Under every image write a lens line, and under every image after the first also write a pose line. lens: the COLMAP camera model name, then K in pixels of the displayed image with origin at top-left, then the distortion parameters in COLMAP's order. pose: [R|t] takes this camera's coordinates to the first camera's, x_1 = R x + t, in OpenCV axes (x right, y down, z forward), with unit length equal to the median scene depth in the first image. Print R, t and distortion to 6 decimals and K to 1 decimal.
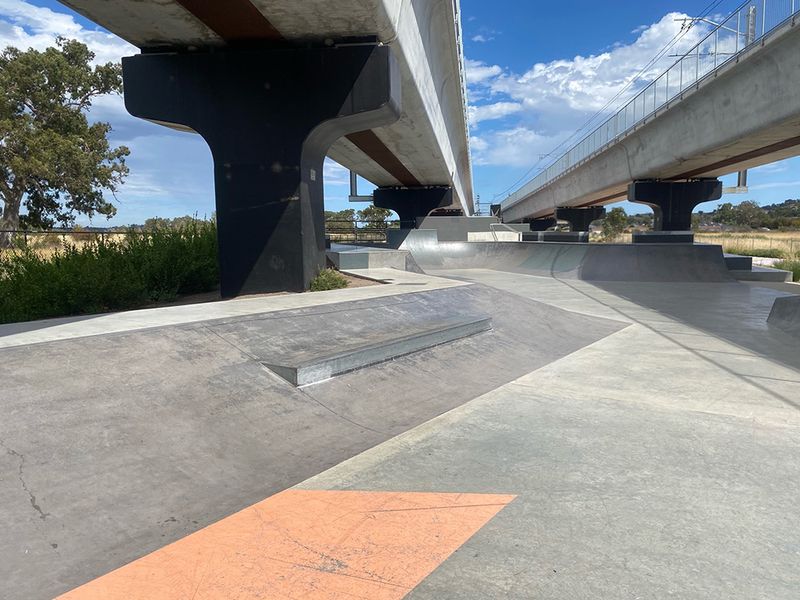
lens RADIAL K [[614.0, 0, 400.0], [0, 614.0, 300.0], [0, 0, 1]] dist [0.003132, 0.006039]
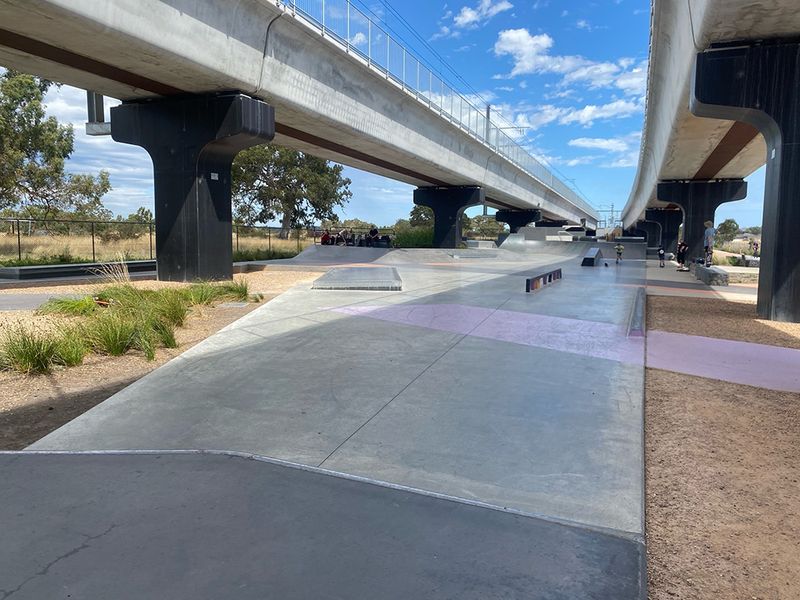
lens RADIAL K [[614.0, 0, 400.0], [0, 614.0, 300.0], [0, 0, 1]] dist [0.003132, 0.006039]
pose [[0.968683, 0.044201, -0.244334, 0.084413], [-0.045531, 0.998963, 0.000203, 0.058799], [0.244090, 0.010928, 0.969691, -0.514533]]
